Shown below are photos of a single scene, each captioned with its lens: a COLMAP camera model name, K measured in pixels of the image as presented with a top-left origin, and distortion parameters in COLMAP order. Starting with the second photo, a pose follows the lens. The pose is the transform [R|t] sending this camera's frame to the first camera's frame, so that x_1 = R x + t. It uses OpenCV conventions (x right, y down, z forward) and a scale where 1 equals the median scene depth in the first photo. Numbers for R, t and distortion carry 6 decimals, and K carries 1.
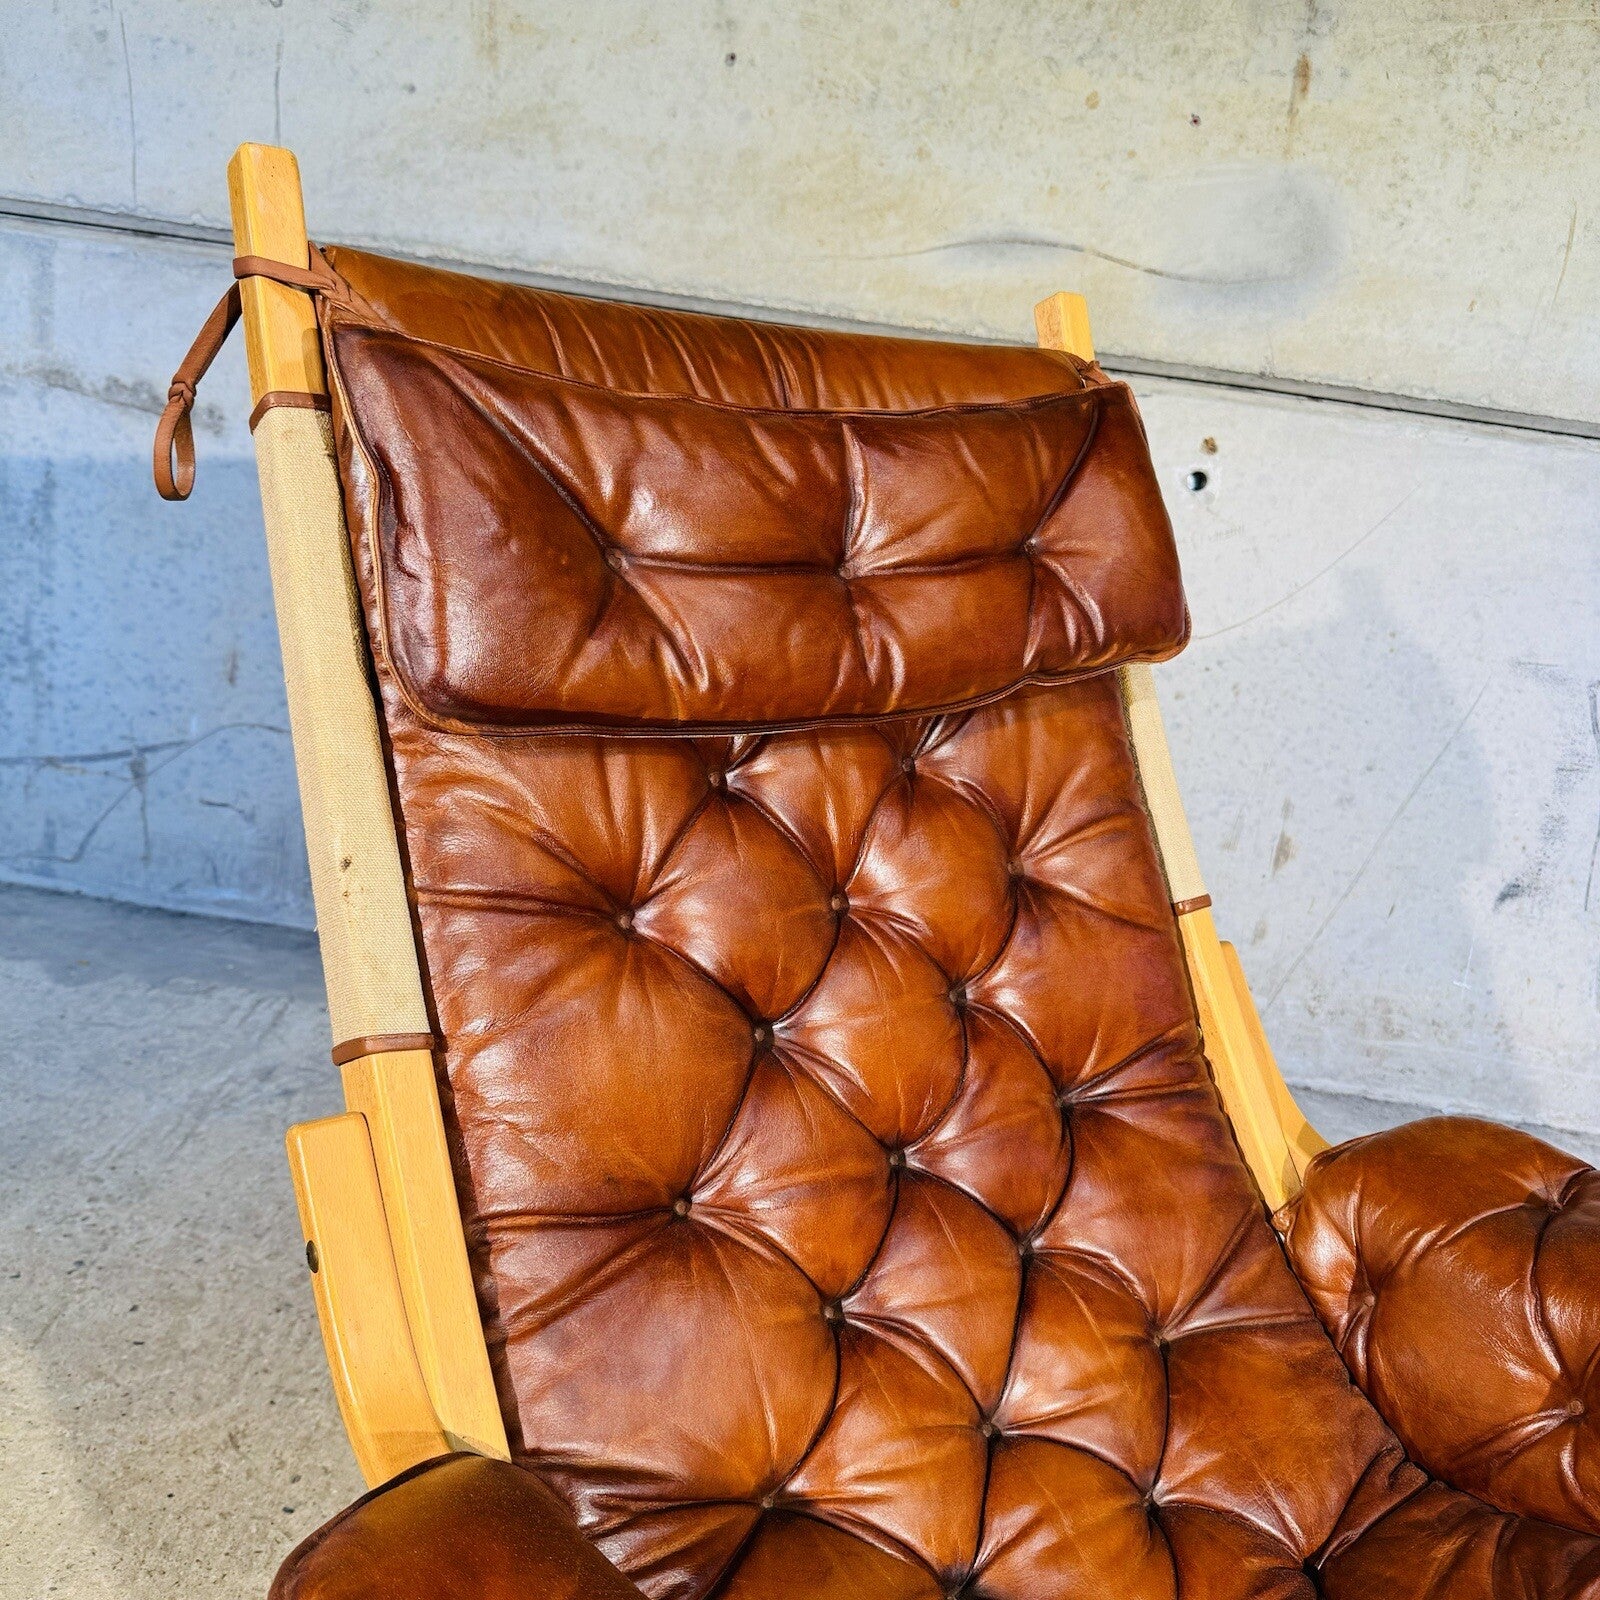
lens RADIAL K [[1514.4, 0, 808.1], [0, 1514.4, 812.8], [0, 0, 1]] dist [0.014685, -0.032483]
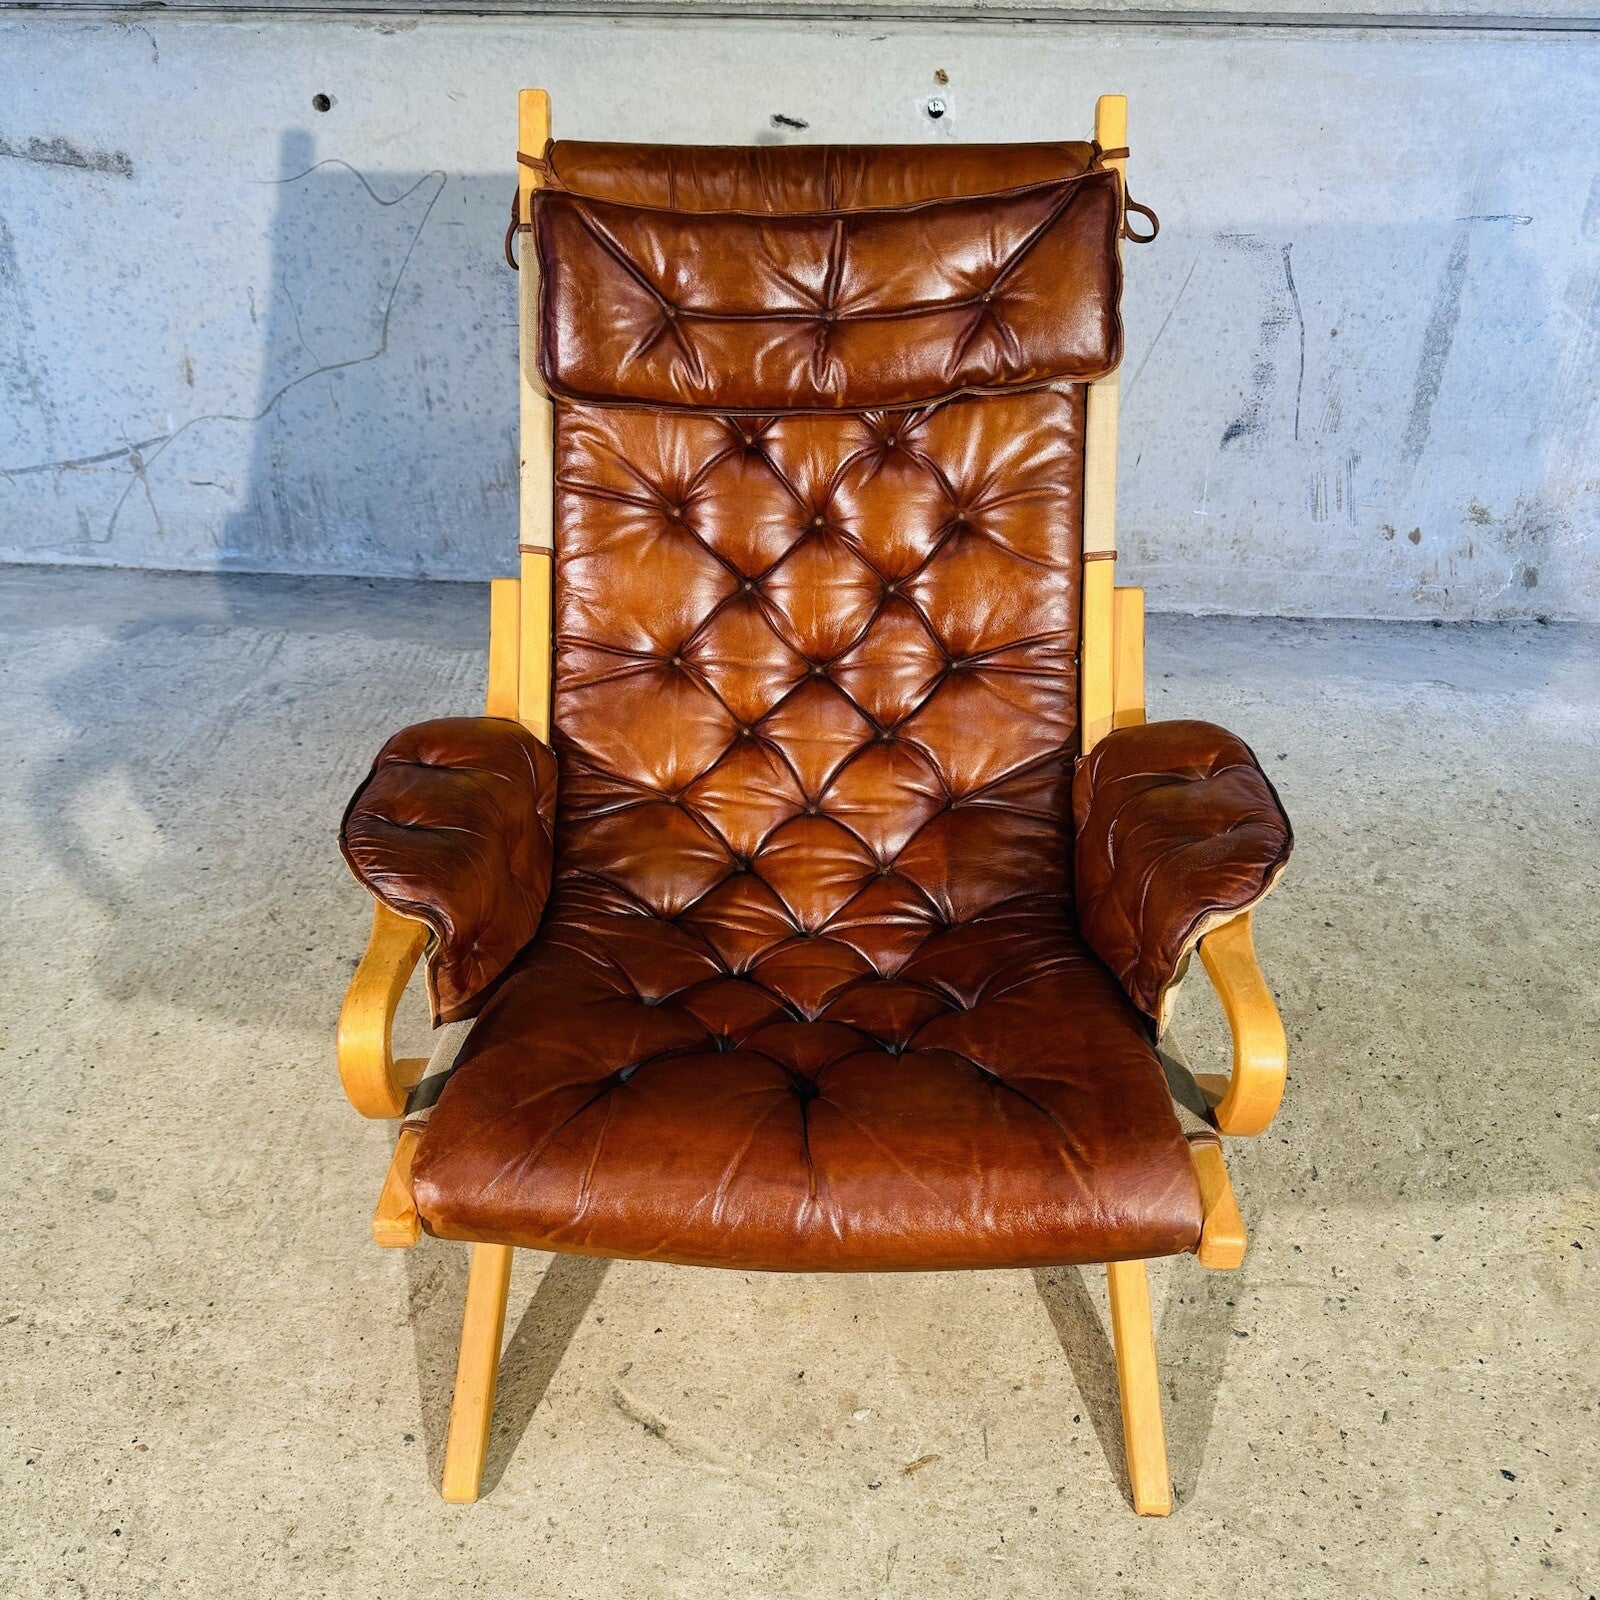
lens RADIAL K [[1503.4, 0, 804.5], [0, 1503.4, 810.3], [0, 0, 1]] dist [0.009775, -0.019934]
pose [[0.991857, -0.104360, -0.072993, 0.189794], [0.120860, 0.952020, 0.281161, -0.043443], [0.040149, -0.287694, 0.956881, -0.286636]]
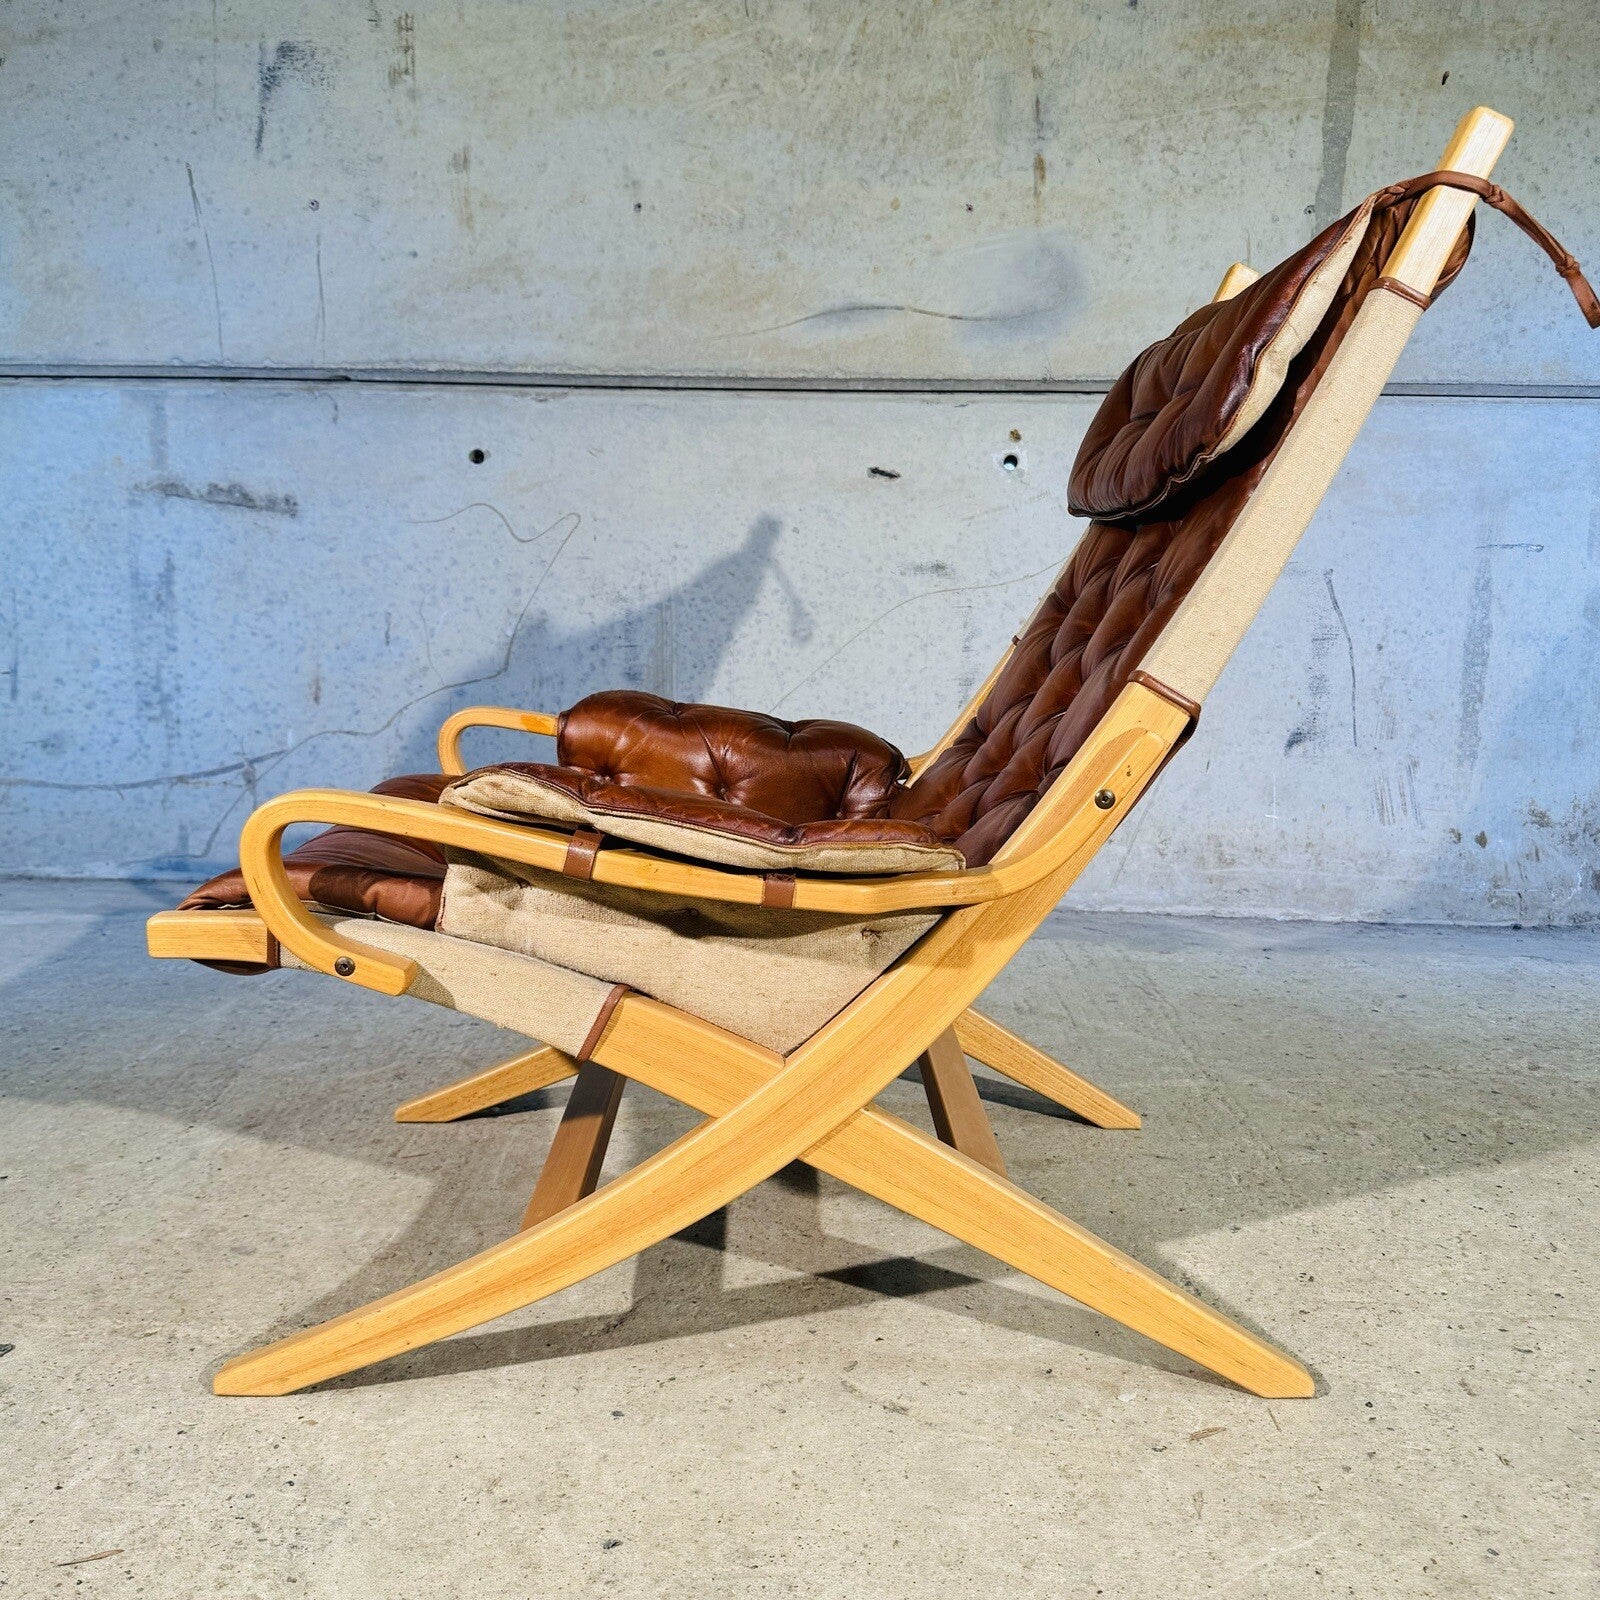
lens RADIAL K [[1526.1, 0, 797.0], [0, 1526.1, 797.8], [0, 0, 1]] dist [0.178215, -0.404383]
pose [[0.993064, -0.117375, -0.006922, 0.040728], [0.115705, 0.986008, -0.120004, 0.230628], [0.020911, 0.118371, 0.992749, -0.359724]]
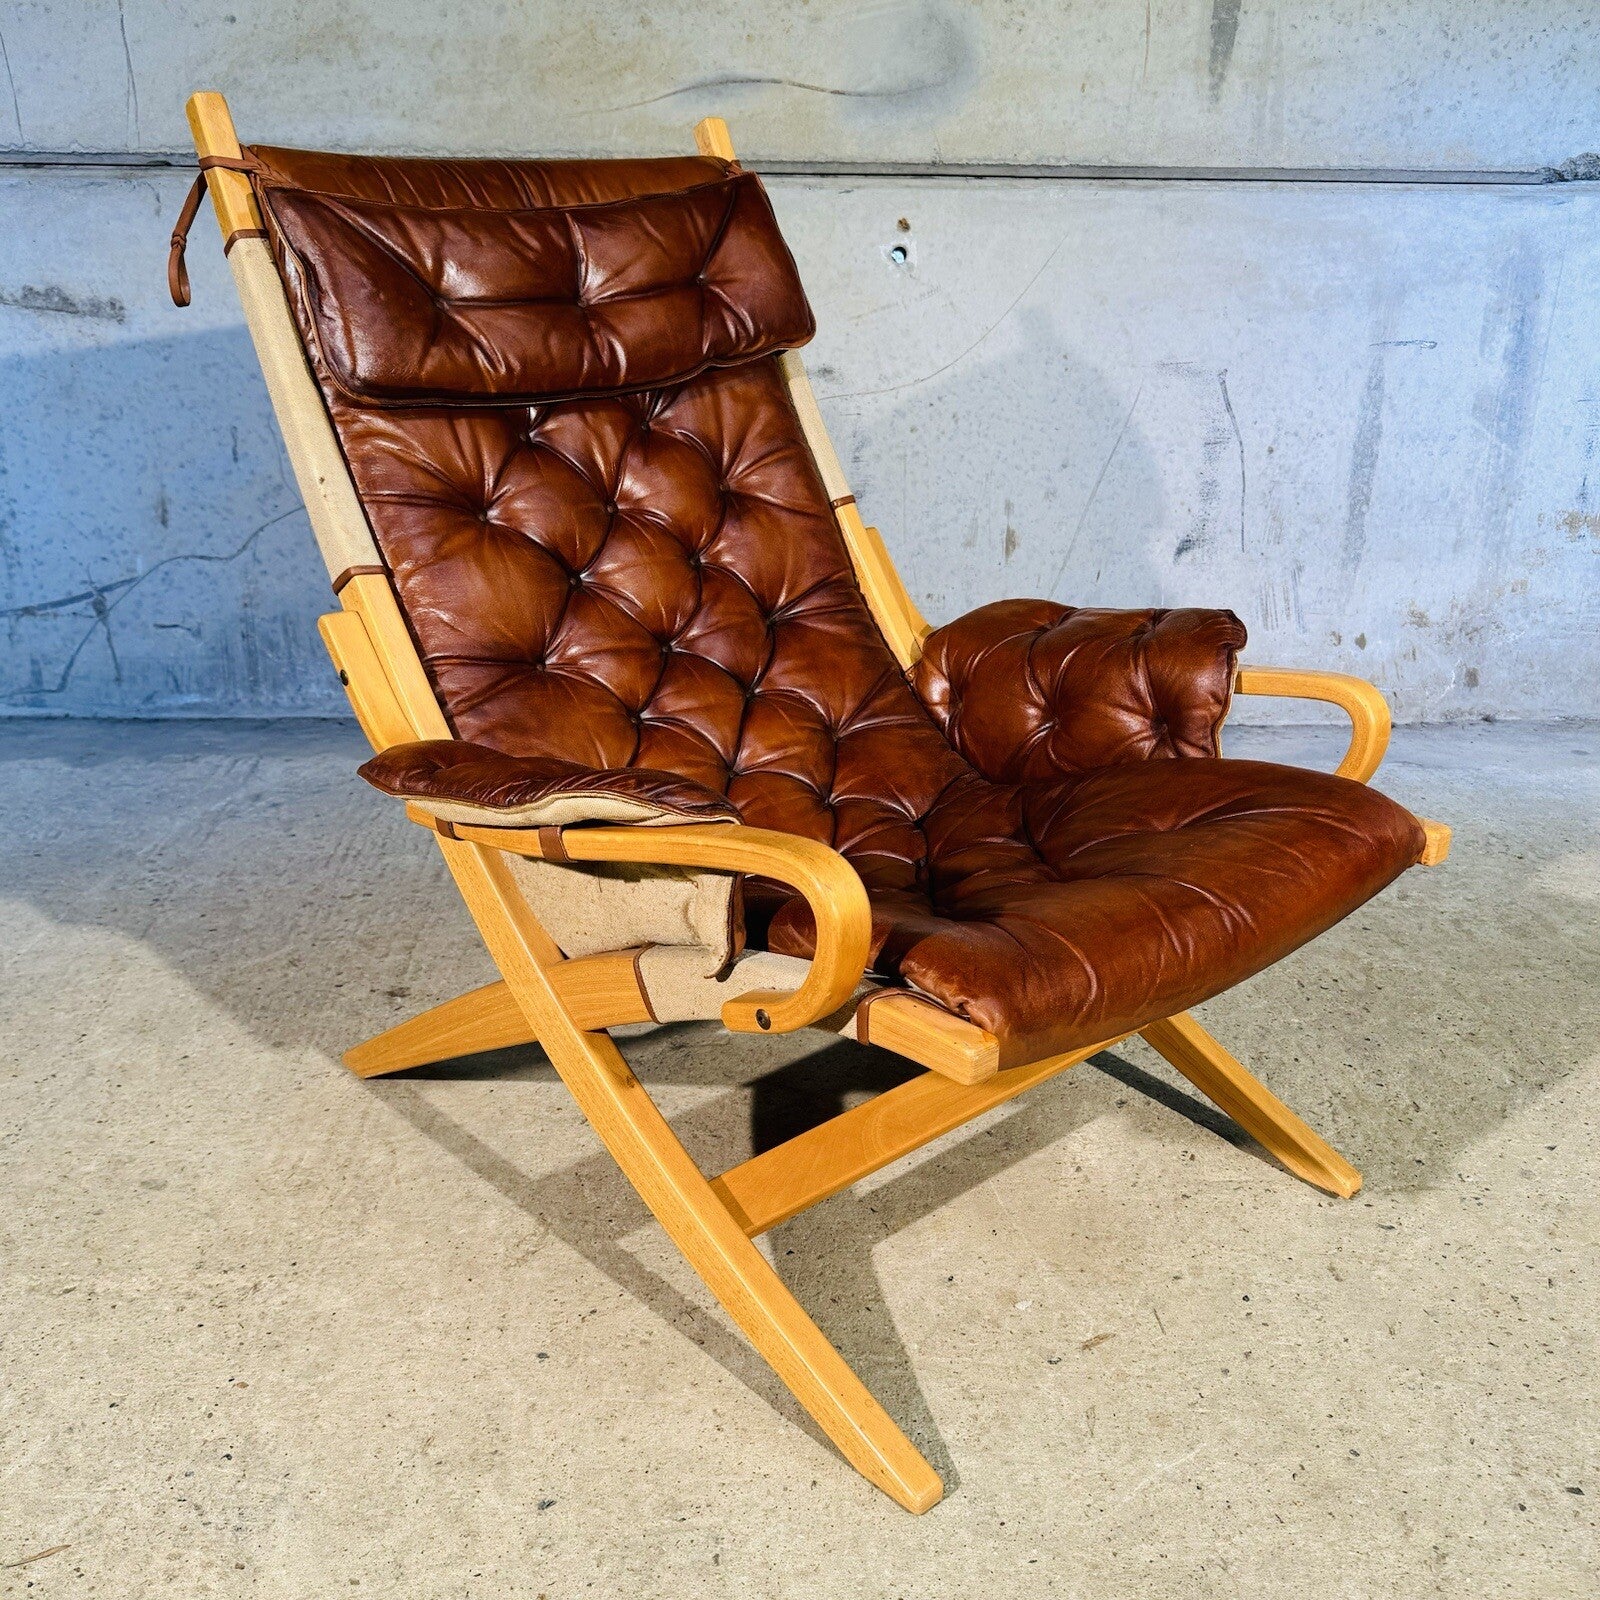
lens RADIAL K [[1559.5, 0, 805.4], [0, 1559.5, 804.4], [0, 0, 1]] dist [0.031576, -0.059432]
pose [[0.987624, -0.149652, 0.046943, 0.047957], [0.146022, 0.986581, 0.073045, 0.136031], [-0.057244, -0.065287, 0.996223, -0.355701]]
